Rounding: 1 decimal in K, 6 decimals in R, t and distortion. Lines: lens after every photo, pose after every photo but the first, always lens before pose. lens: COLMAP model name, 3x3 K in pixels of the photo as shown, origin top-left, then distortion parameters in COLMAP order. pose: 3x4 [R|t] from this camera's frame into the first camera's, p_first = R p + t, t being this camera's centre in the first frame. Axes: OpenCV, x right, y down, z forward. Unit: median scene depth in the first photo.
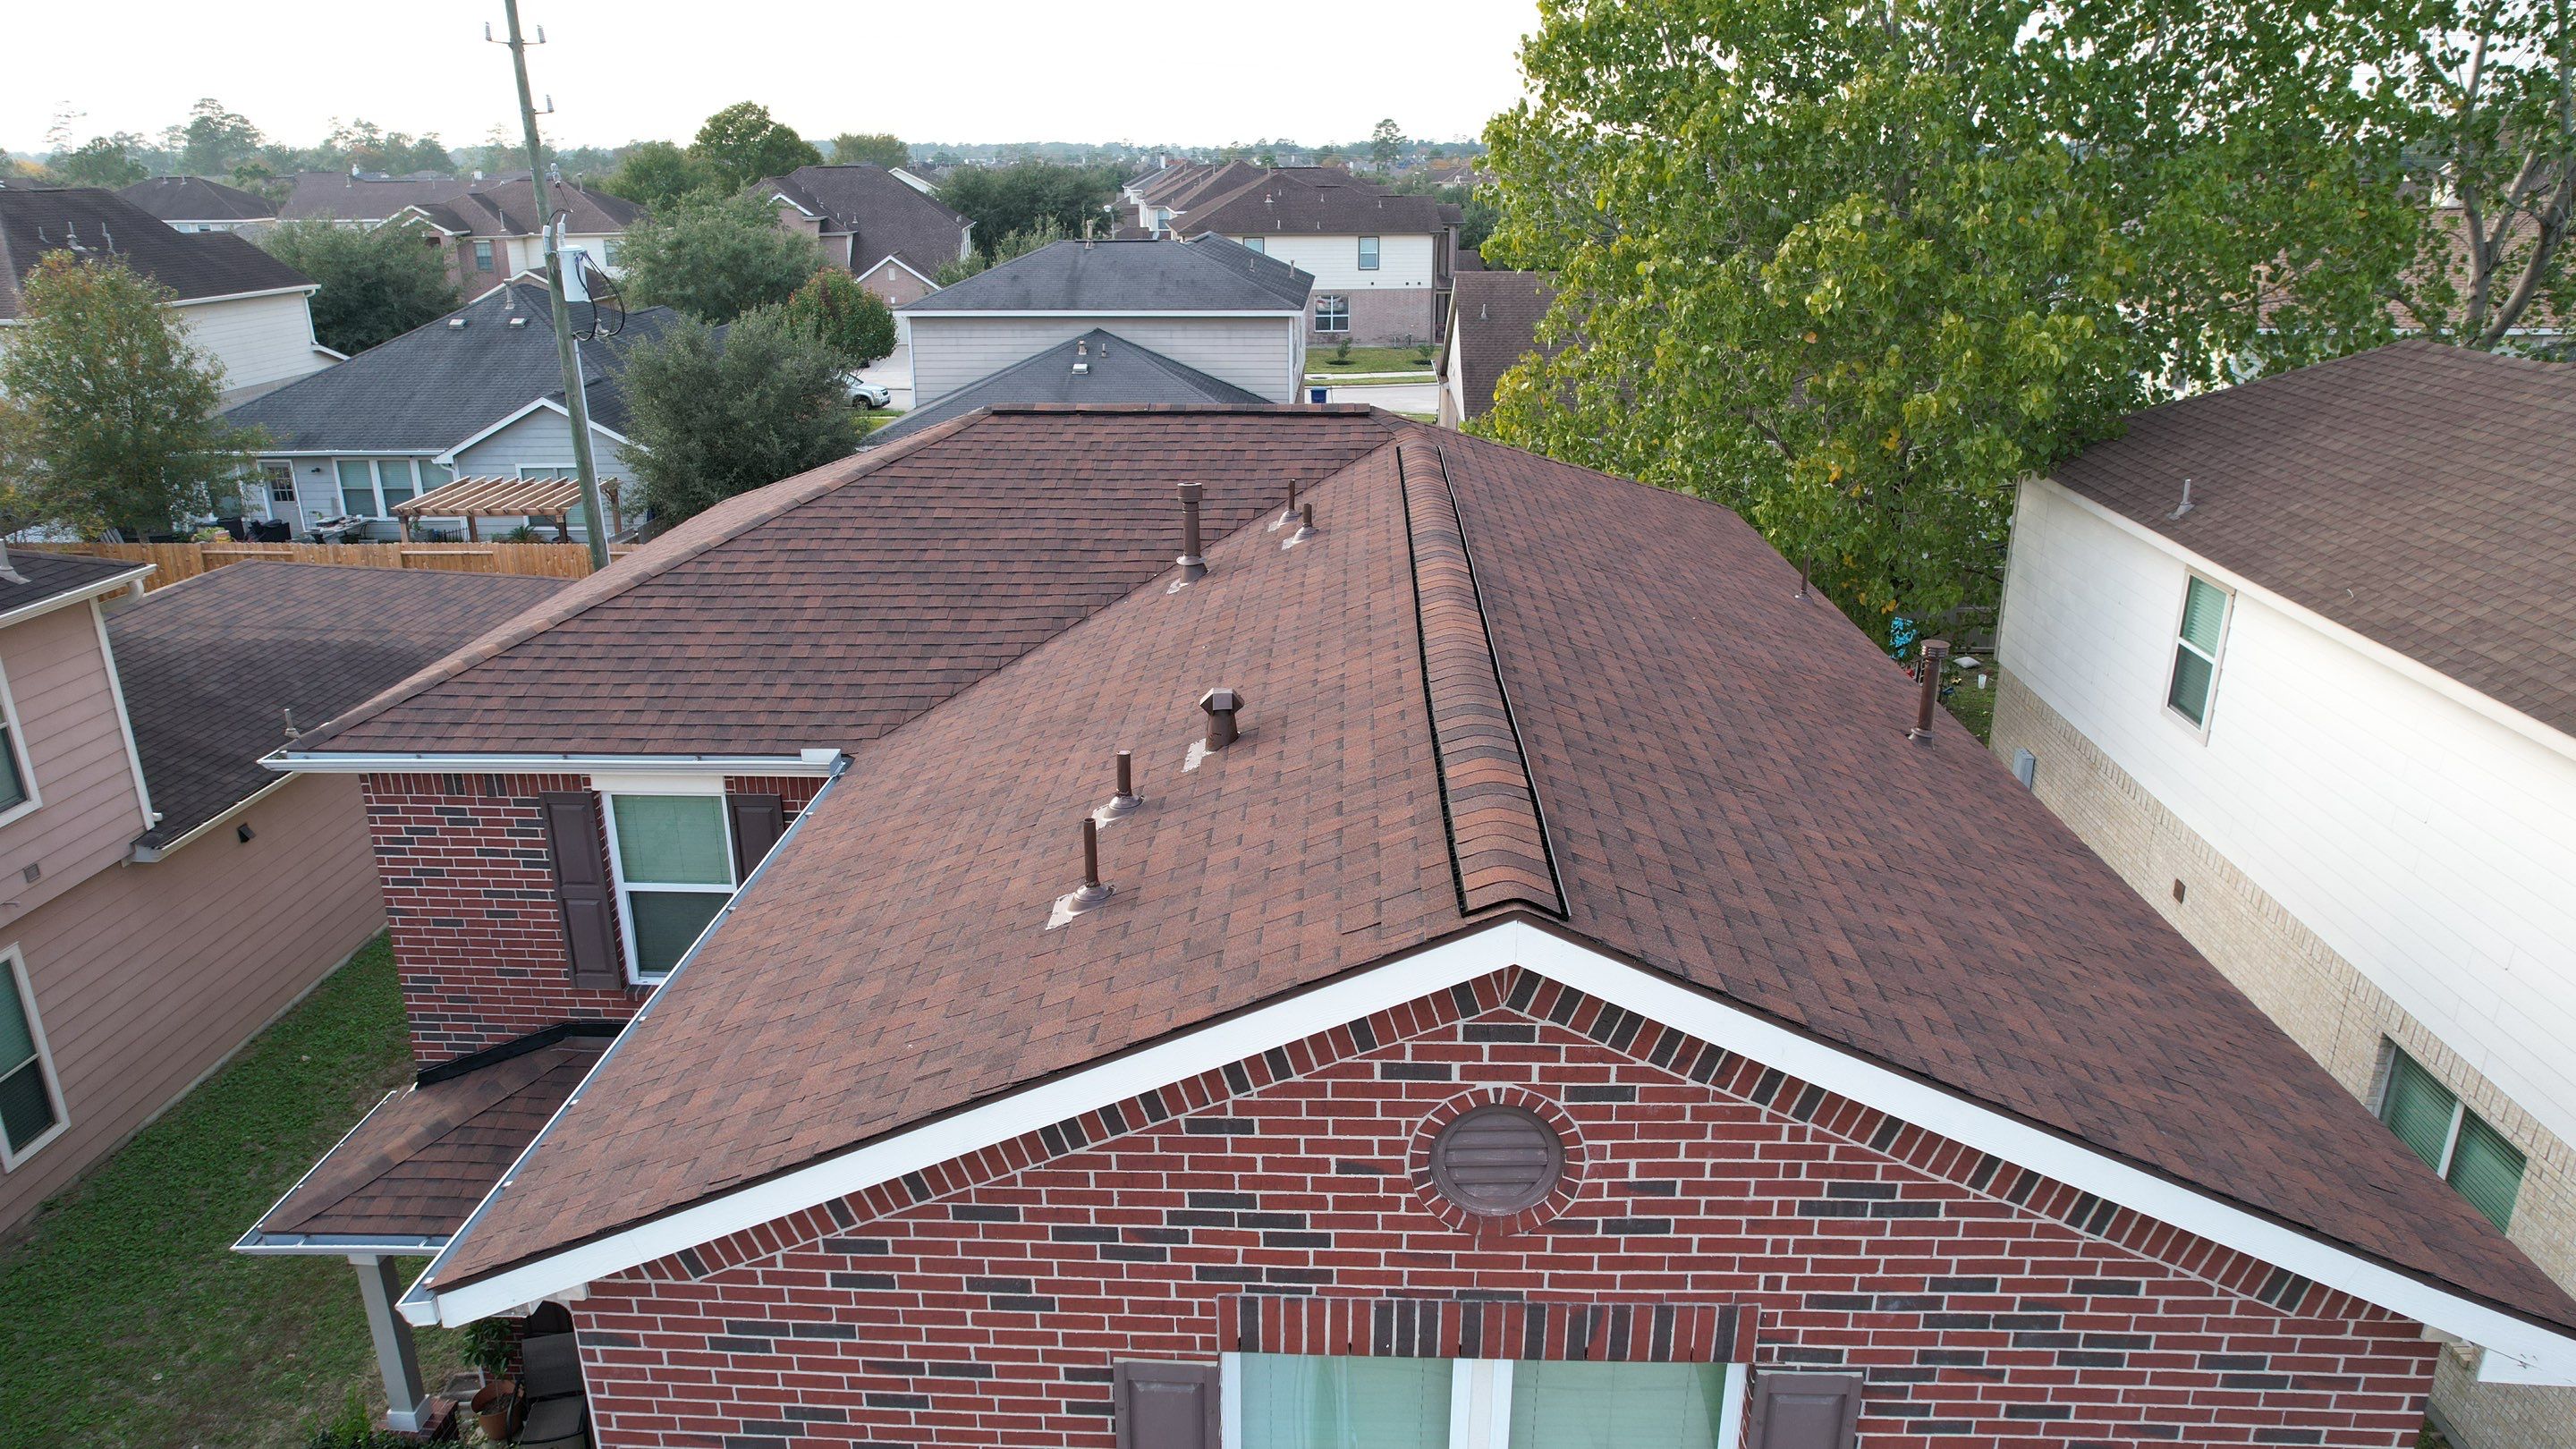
lens RADIAL K [[1643.0, 0, 1286.8], [0, 1643.0, 715.9], [0, 0, 1]] dist [-0.077350, 0.072045]
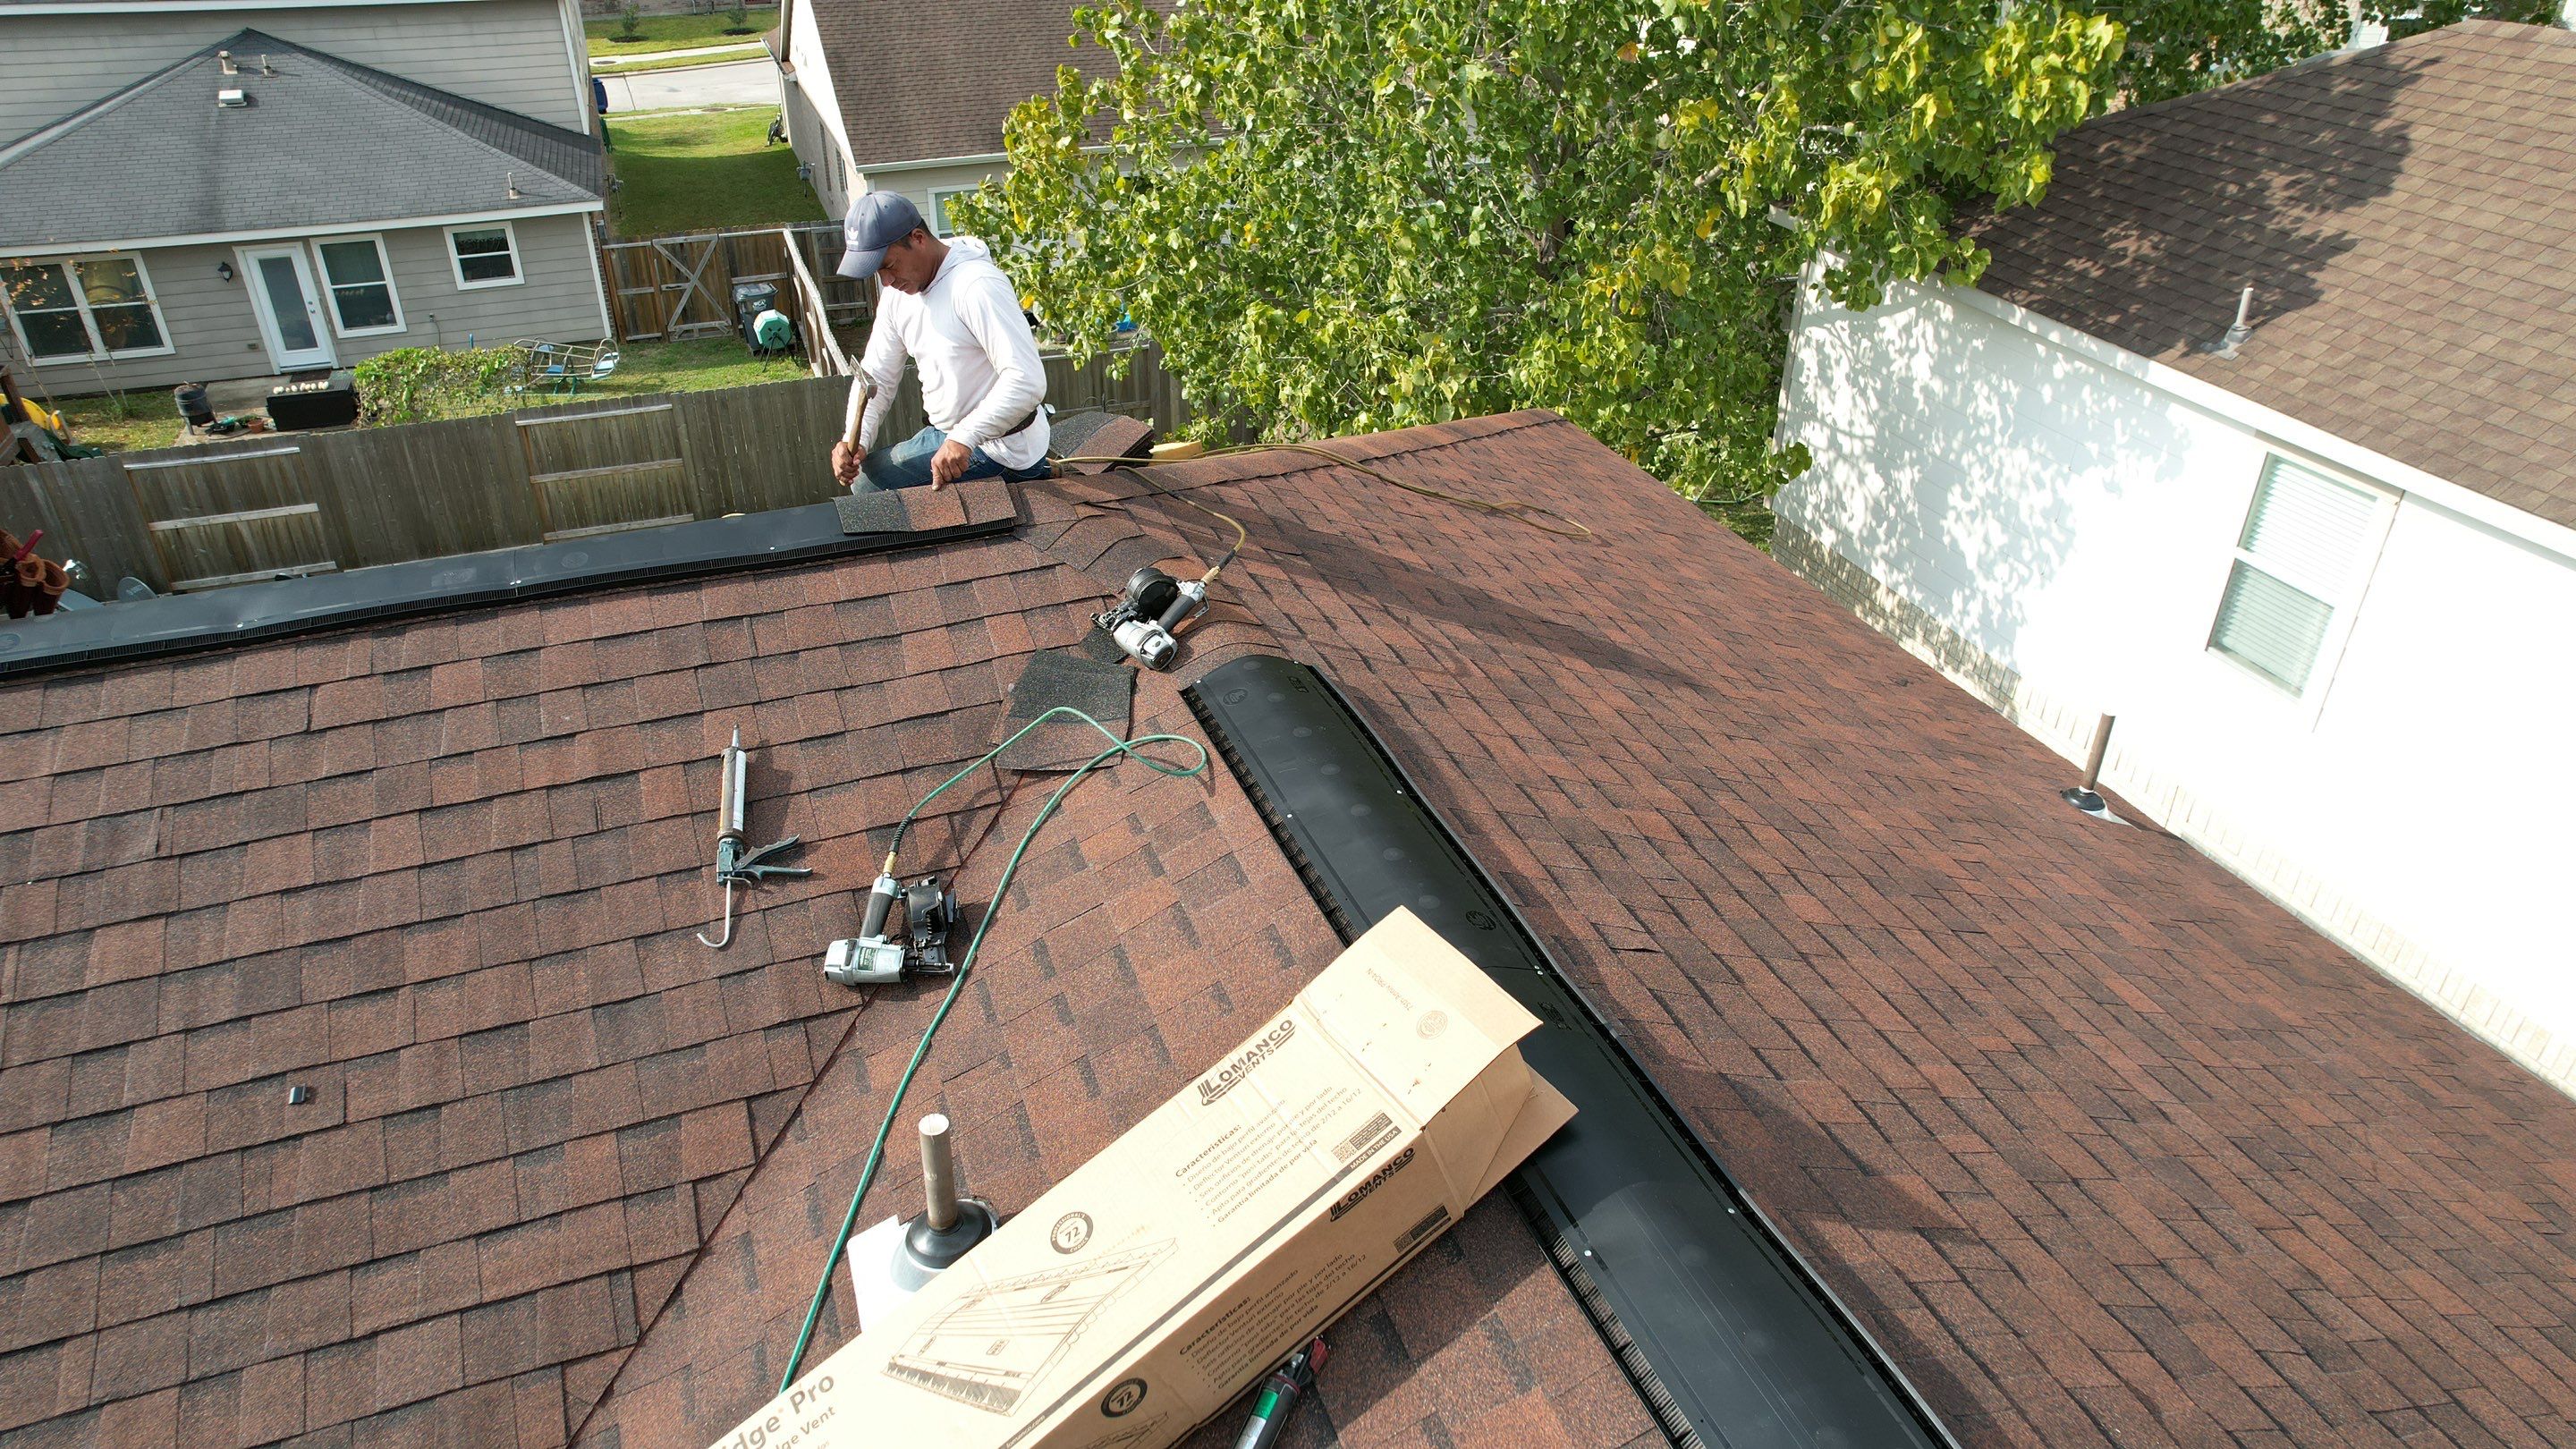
lens RADIAL K [[1647.9, 0, 1287.1], [0, 1647.9, 715.6], [0, 0, 1]] dist [-0.090007, 0.086916]
pose [[0.920254, -0.194386, 0.339627, -0.010370], [0.121630, 0.966995, 0.223892, -0.145112], [-0.371939, -0.164728, 0.913524, 0.470762]]
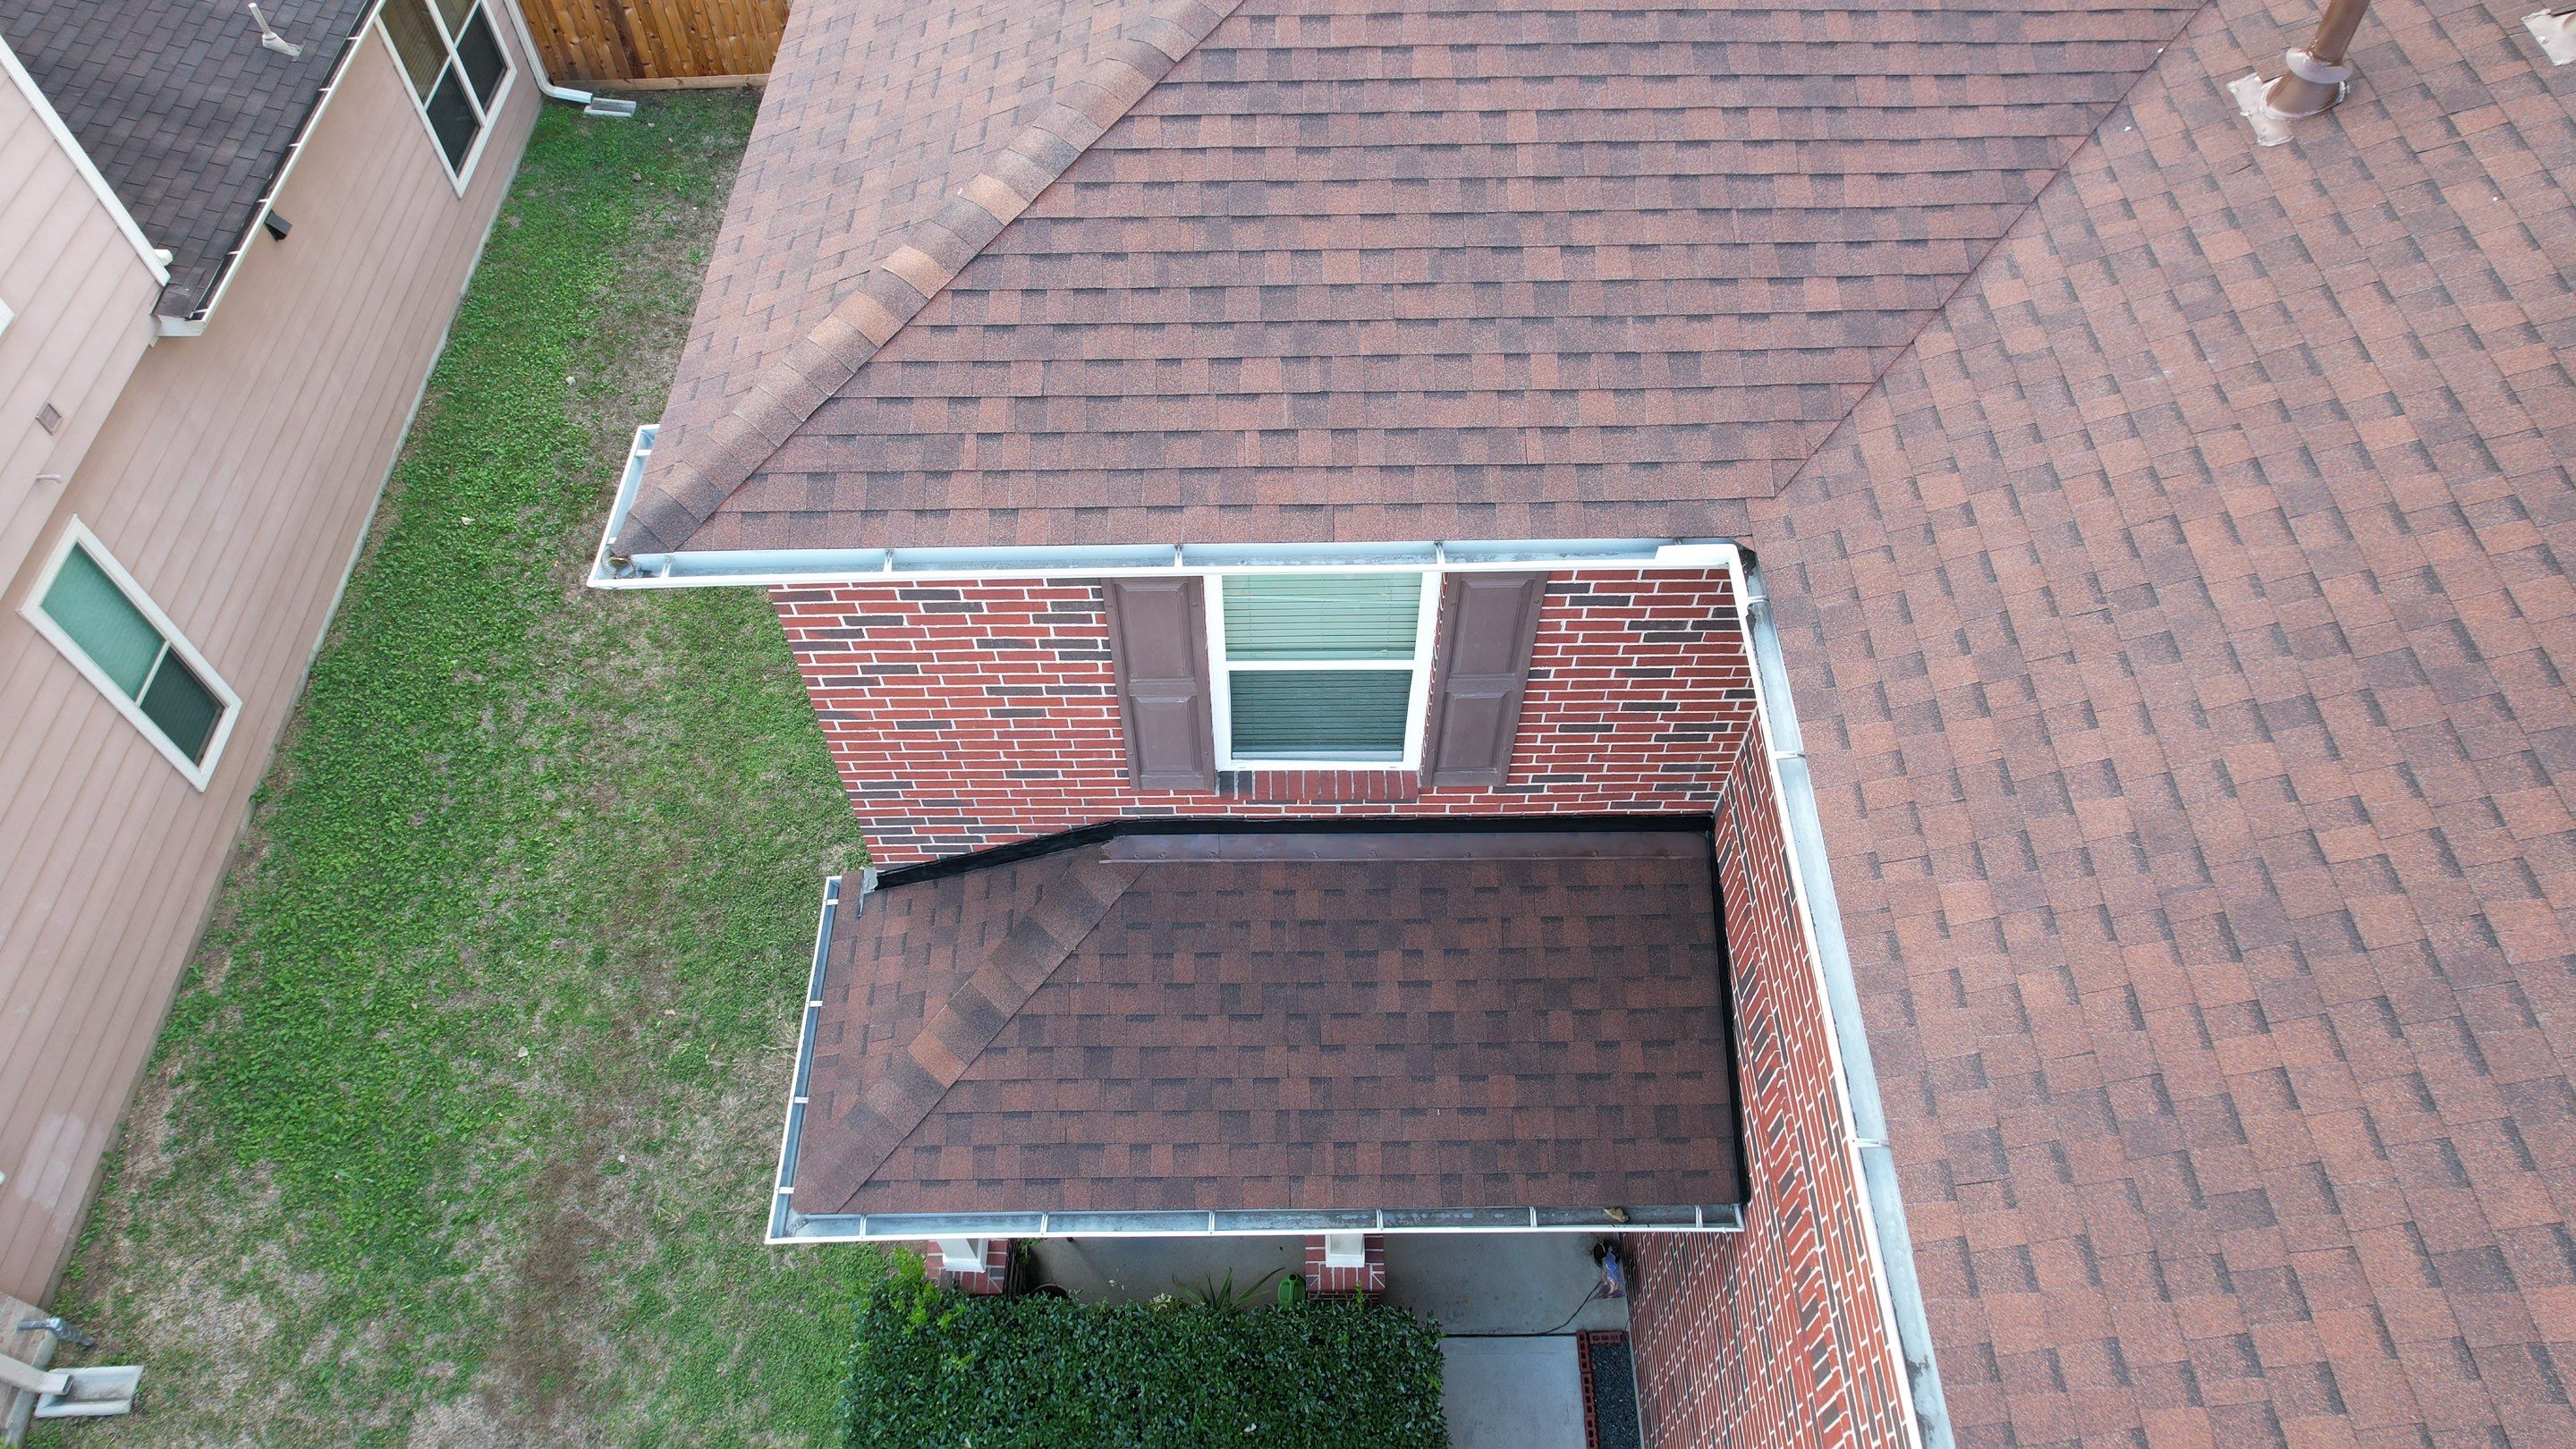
lens RADIAL K [[1642.6, 0, 1285.4], [0, 1642.6, 717.3], [0, 0, 1]] dist [-0.078616, 0.070597]
pose [[0.998800, -0.038854, 0.029818, -0.228553], [0.014607, 0.817425, 0.575850, -0.126193], [-0.046748, -0.574723, 0.817011, 0.282593]]
